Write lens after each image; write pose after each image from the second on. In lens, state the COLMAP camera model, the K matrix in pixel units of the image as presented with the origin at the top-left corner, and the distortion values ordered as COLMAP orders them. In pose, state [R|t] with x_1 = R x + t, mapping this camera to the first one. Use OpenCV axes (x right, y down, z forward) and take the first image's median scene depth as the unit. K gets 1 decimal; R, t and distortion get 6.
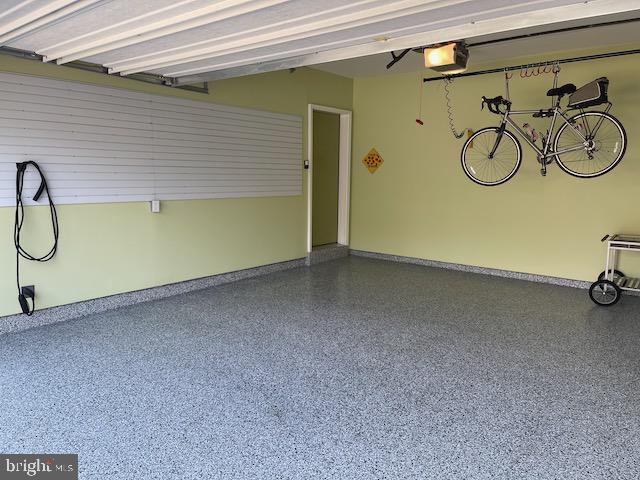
lens RADIAL K [[493.4, 0, 317.2], [0, 493.4, 241.3], [0, 0, 1]] dist [0.058678, -0.061956]
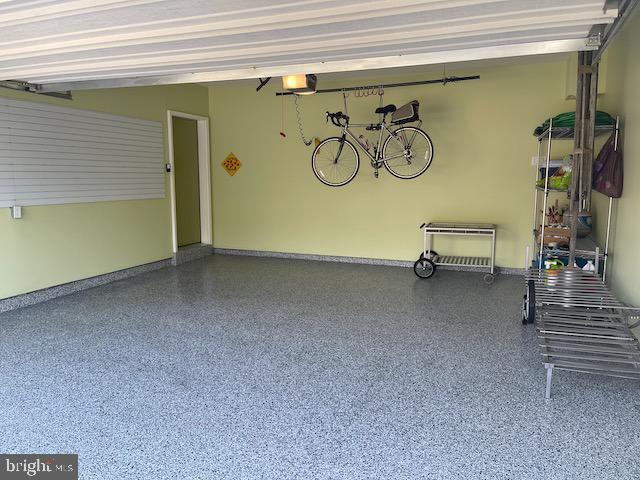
lens RADIAL K [[493.4, 0, 322.2], [0, 493.4, 239.3], [0, 0, 1]] dist [0.058678, -0.061956]
pose [[0.949015, -0.050368, 0.311182, -0.066550], [0.052598, 0.998615, 0.001230, 0.014000], [-0.310813, 0.015200, 0.950350, -0.128493]]
